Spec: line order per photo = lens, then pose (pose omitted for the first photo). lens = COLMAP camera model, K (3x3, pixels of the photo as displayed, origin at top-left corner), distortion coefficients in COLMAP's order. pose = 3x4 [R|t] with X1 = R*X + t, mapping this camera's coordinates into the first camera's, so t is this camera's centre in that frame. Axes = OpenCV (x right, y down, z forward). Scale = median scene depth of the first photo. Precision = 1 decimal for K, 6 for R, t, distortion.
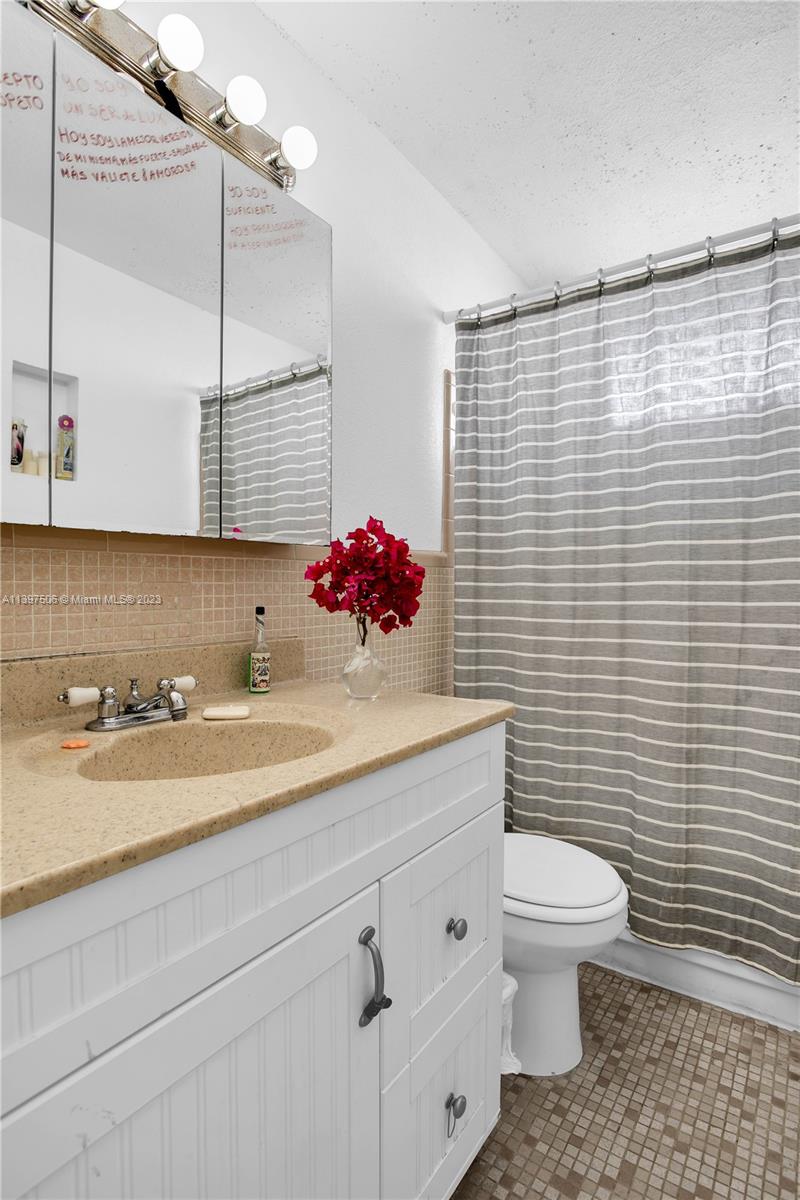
lens RADIAL K [[589.5, 0, 402.4], [0, 589.5, 604.8], [0, 0, 1]] dist [-0.074293, 0.027029]
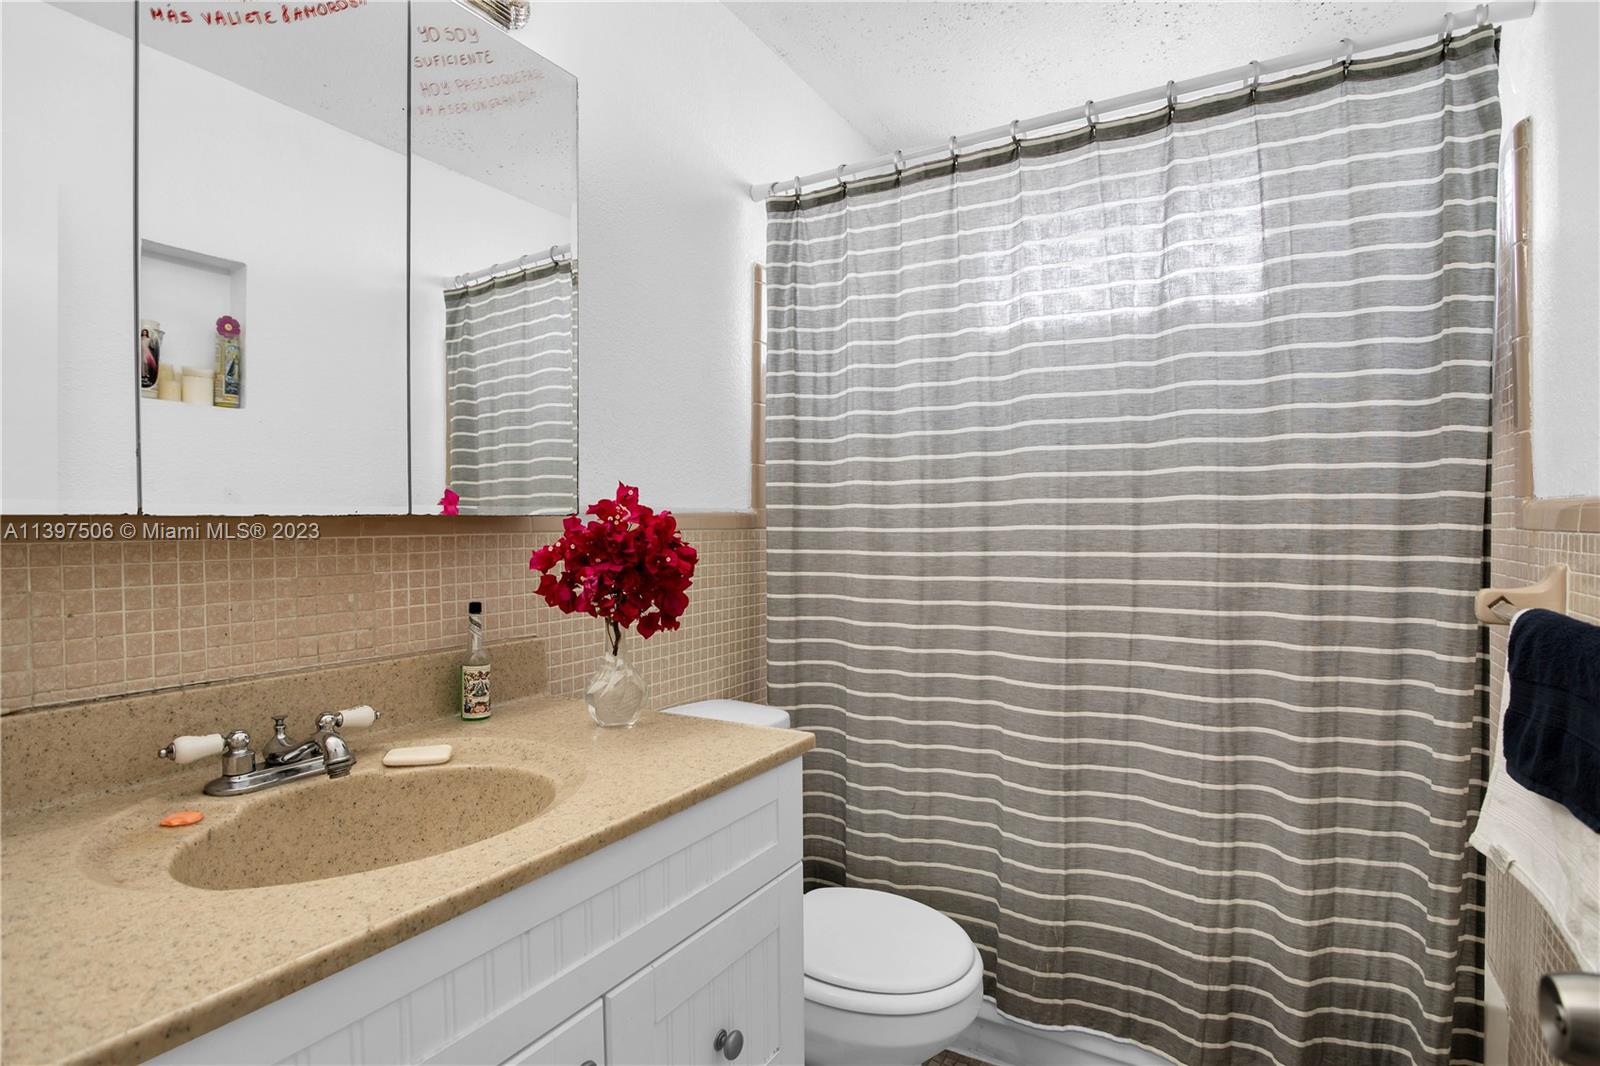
lens RADIAL K [[787.4, 0, 813.4], [0, 787.4, 538.7], [0, 0, 1]] dist [-0.076769, 0.031257]
pose [[0.997071, -0.006007, 0.076251, 0.085864], [0.006230, 0.999977, -0.002689, -0.057833], [-0.076233, 0.003156, 0.997085, 0.001096]]
